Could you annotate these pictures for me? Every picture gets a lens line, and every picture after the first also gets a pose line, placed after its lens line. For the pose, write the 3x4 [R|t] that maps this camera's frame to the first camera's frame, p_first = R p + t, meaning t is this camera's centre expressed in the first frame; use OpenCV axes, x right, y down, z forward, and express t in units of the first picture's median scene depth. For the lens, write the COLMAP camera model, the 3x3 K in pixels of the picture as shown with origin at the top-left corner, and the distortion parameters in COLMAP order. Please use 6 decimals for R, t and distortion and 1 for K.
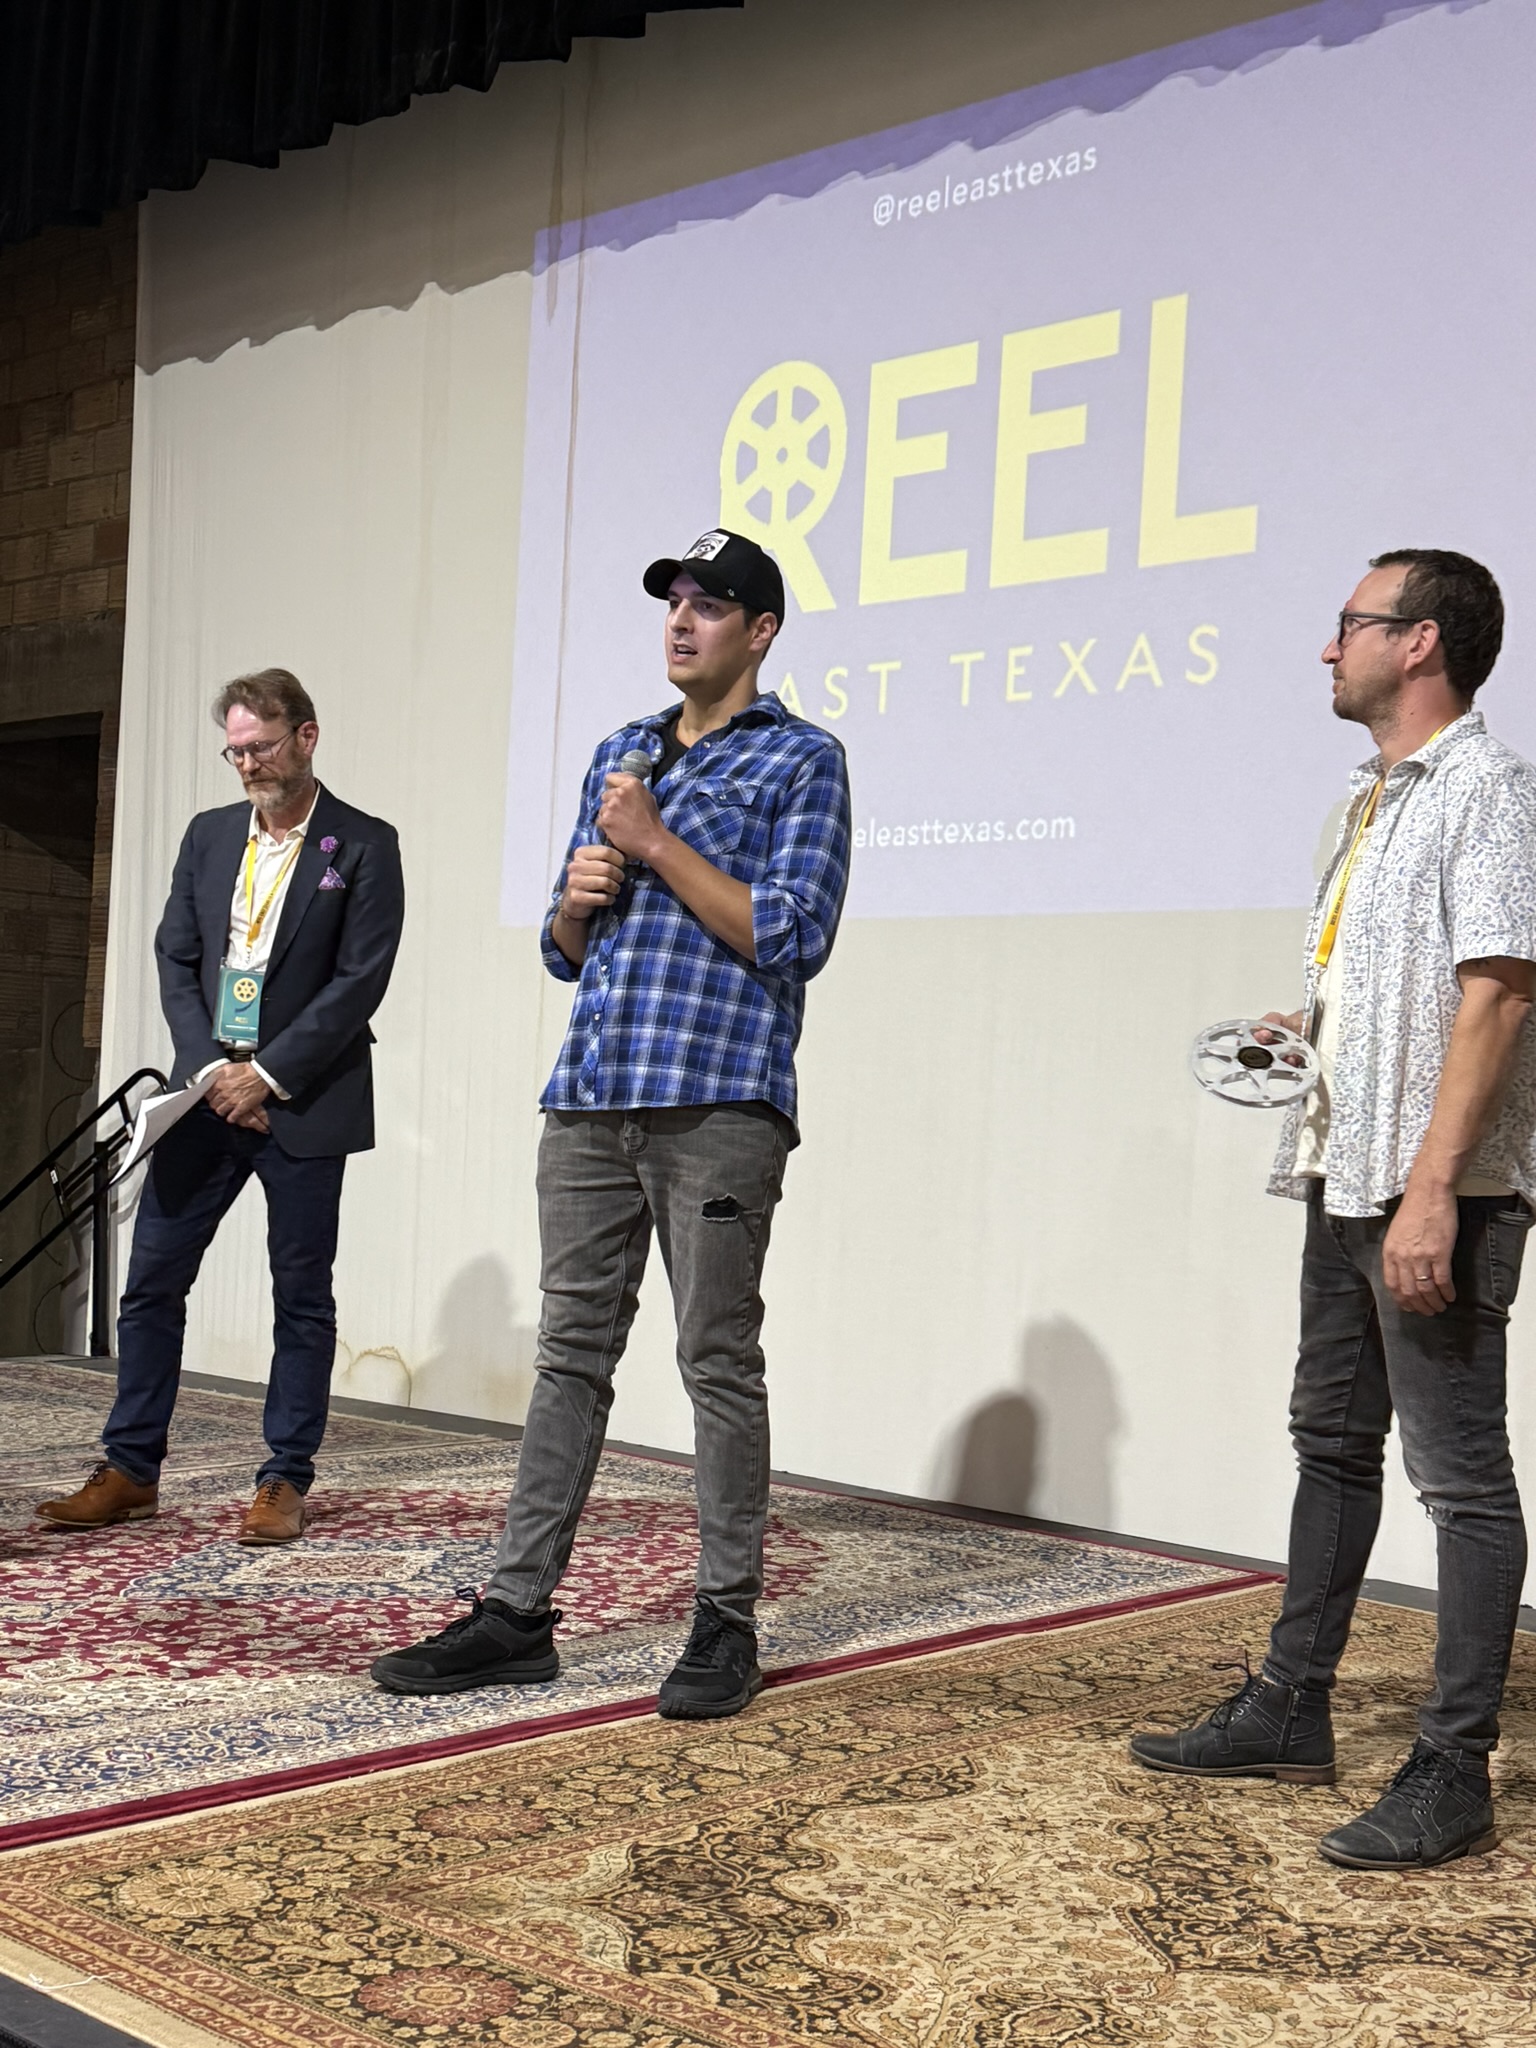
lens RADIAL K [[2448.7, 0, 784.2], [0, 2448.7, 1025.7], [0, 0, 1]] dist [0.191417, -0.419855]
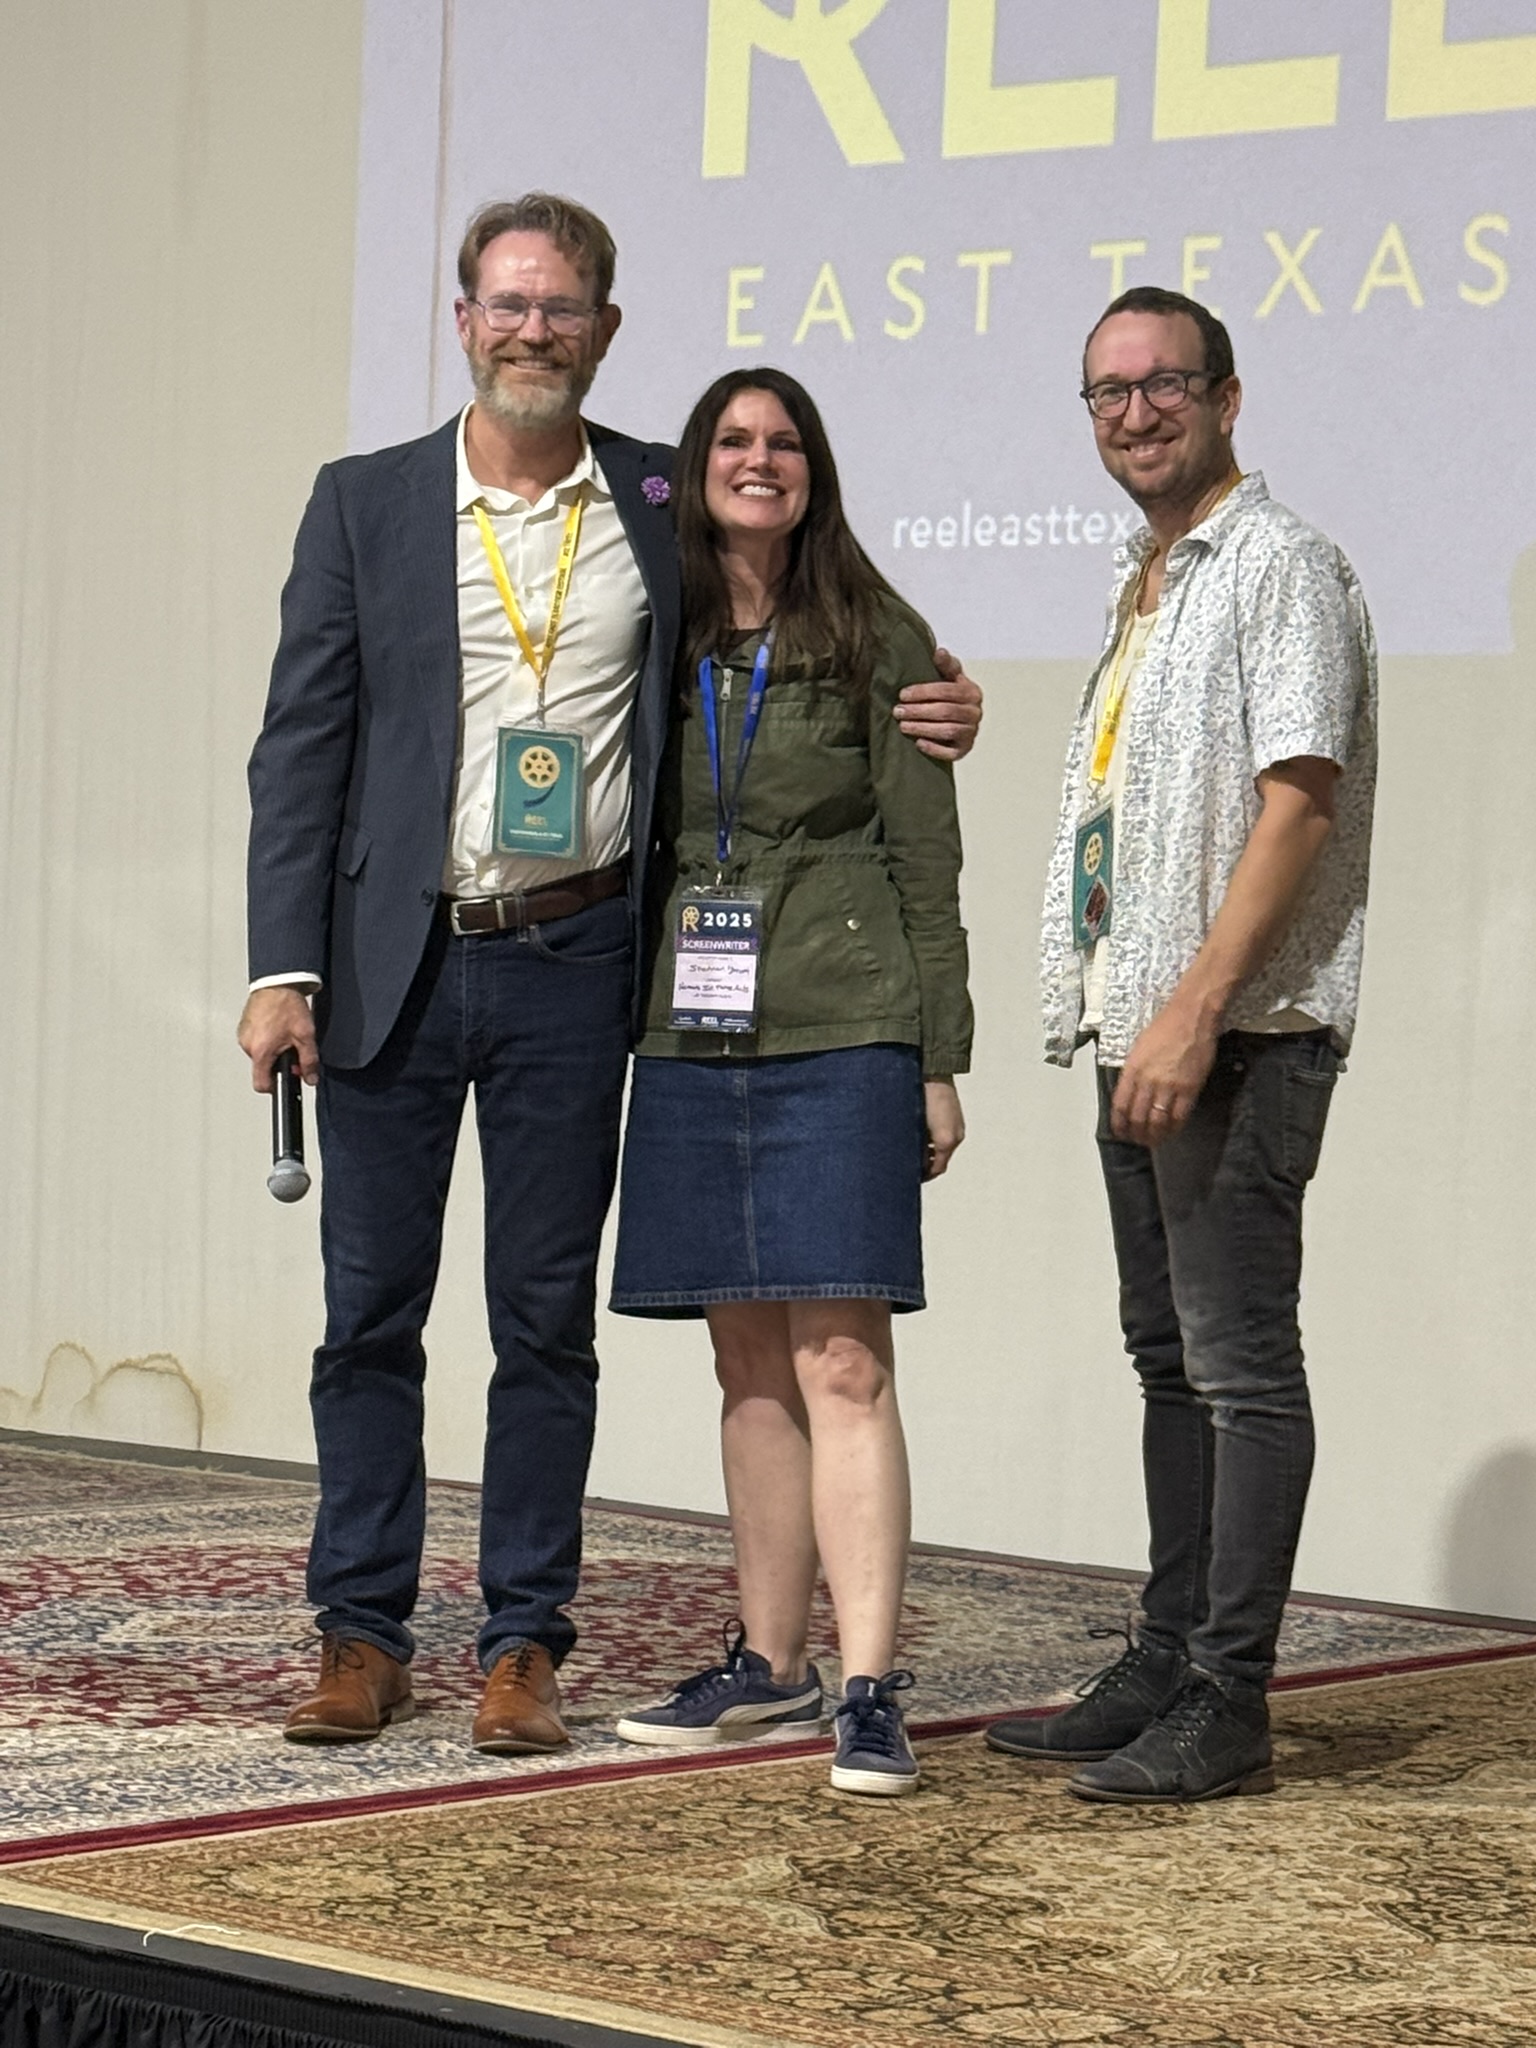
lens RADIAL K [[5341.9, 0, 755.3], [0, 5341.9, 1019.5], [0, 0, 1]] dist [0.106512, 0.585872]
pose [[0.999585, -0.009572, 0.027162, -0.107818], [0.008211, 0.998726, 0.049790, -0.038509], [-0.027604, -0.049547, 0.998390, -0.713856]]
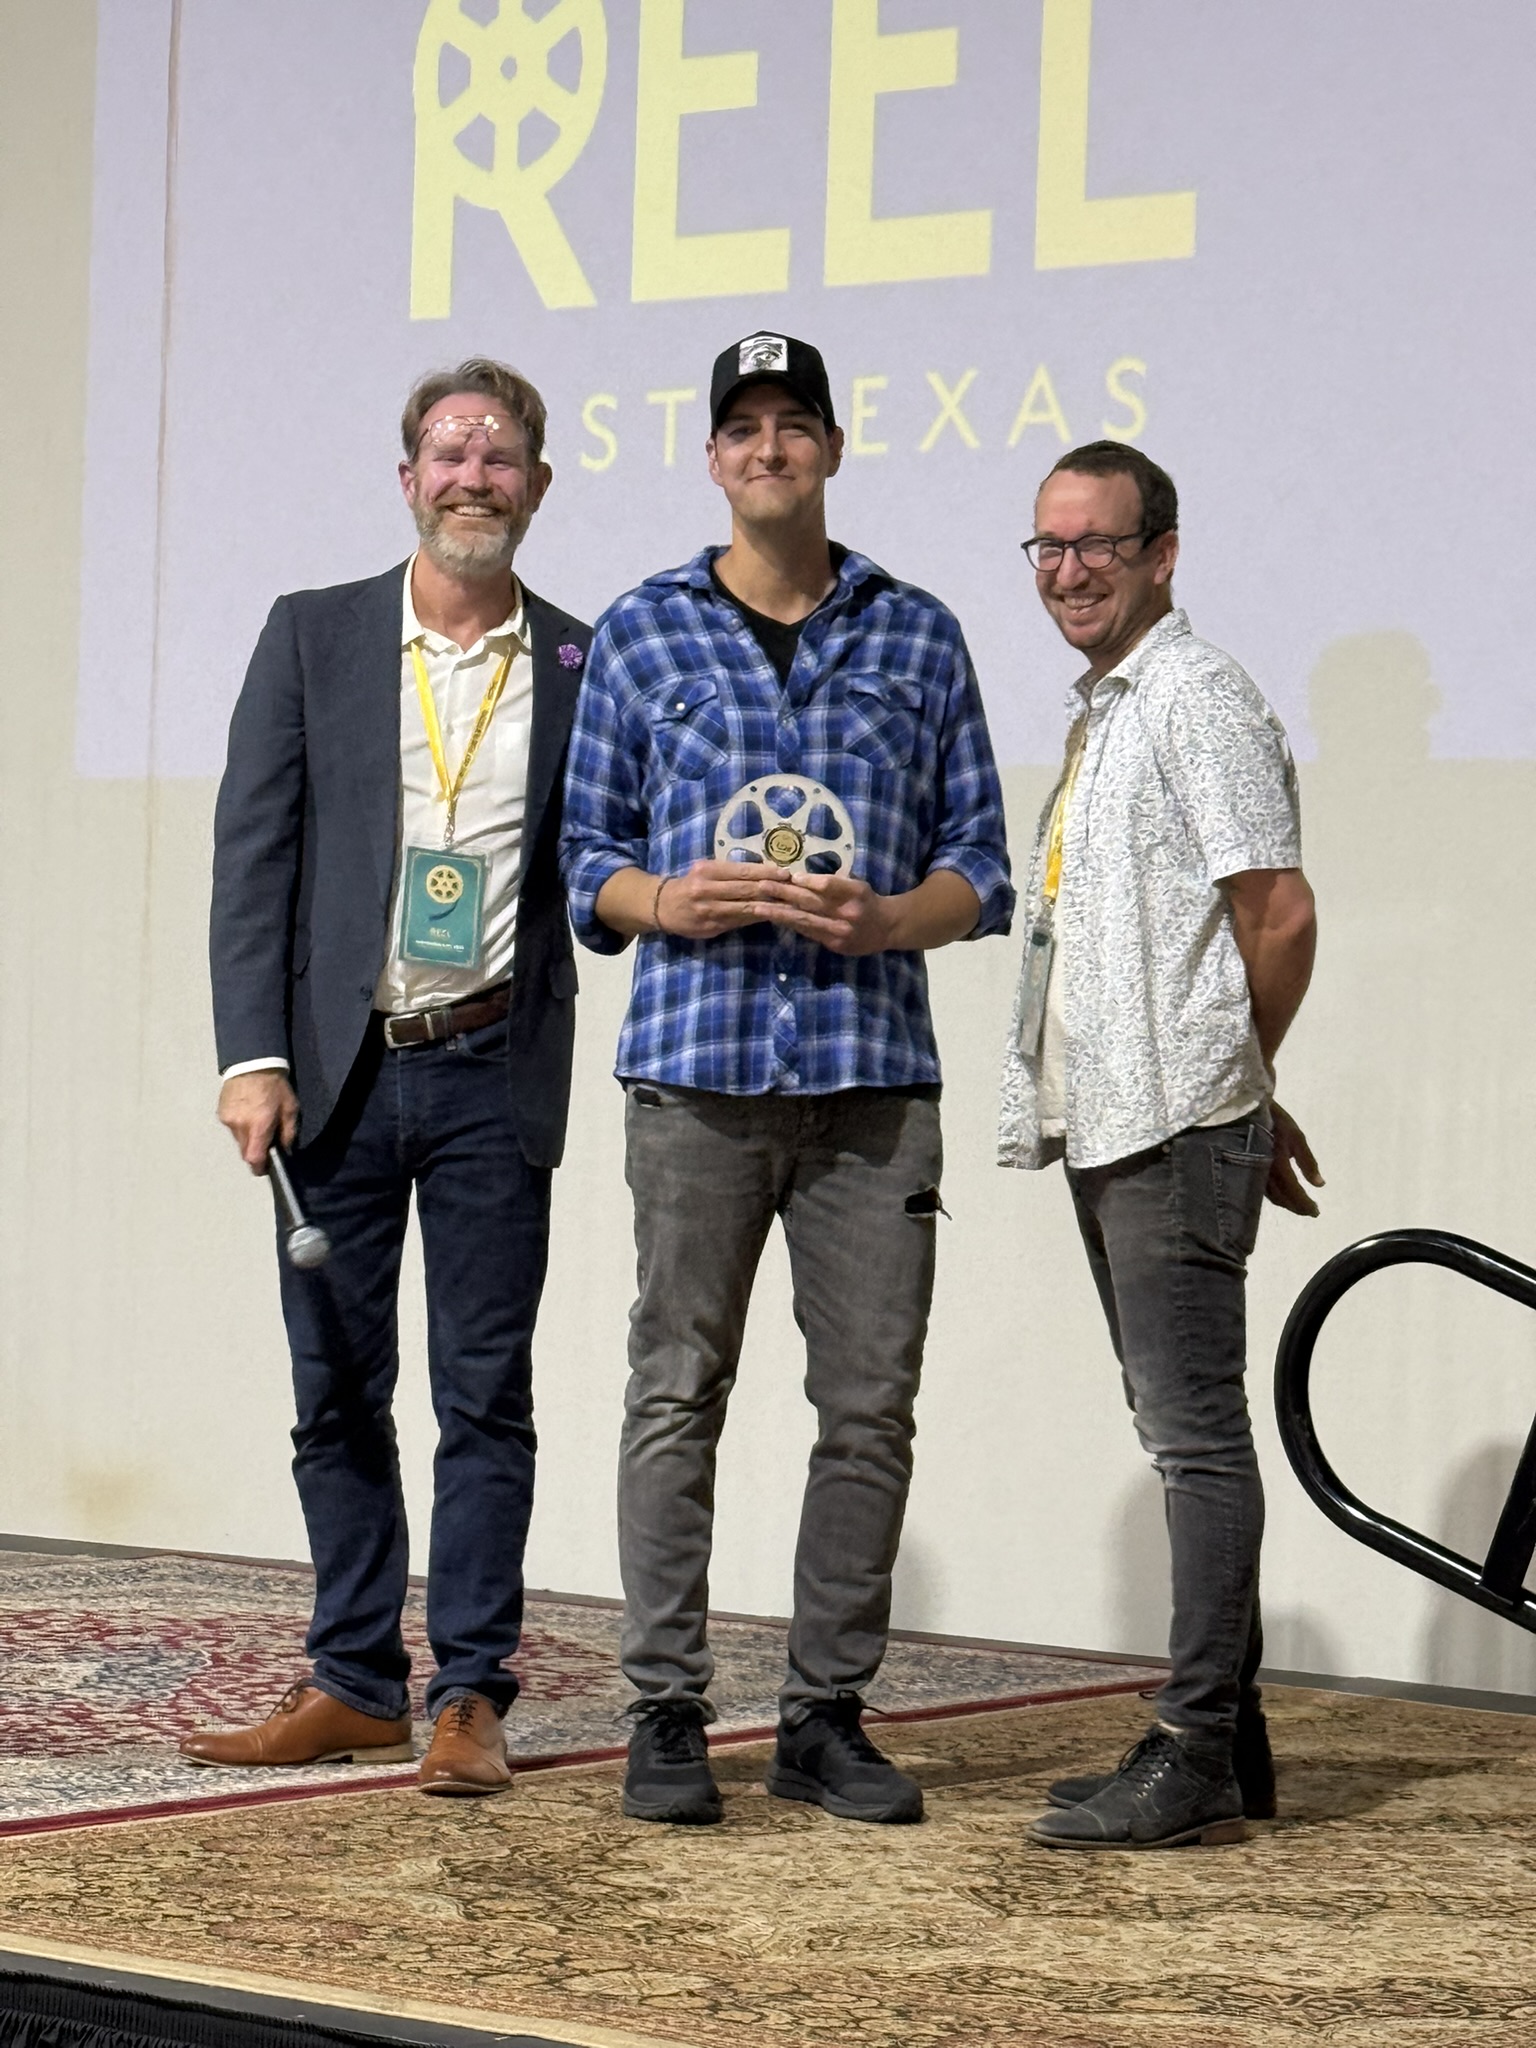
lens RADIAL K [[5425.5, 0, 768.0], [0, 5425.5, 1024.0], [0, 0, 1]] dist [0.101004, 0.556806]
pose [[0.997865, -0.019098, 0.062453, -0.054874], [0.017104, 0.999332, 0.032309, -0.041637], [-0.063028, -0.031172, 0.997525, -0.930015]]
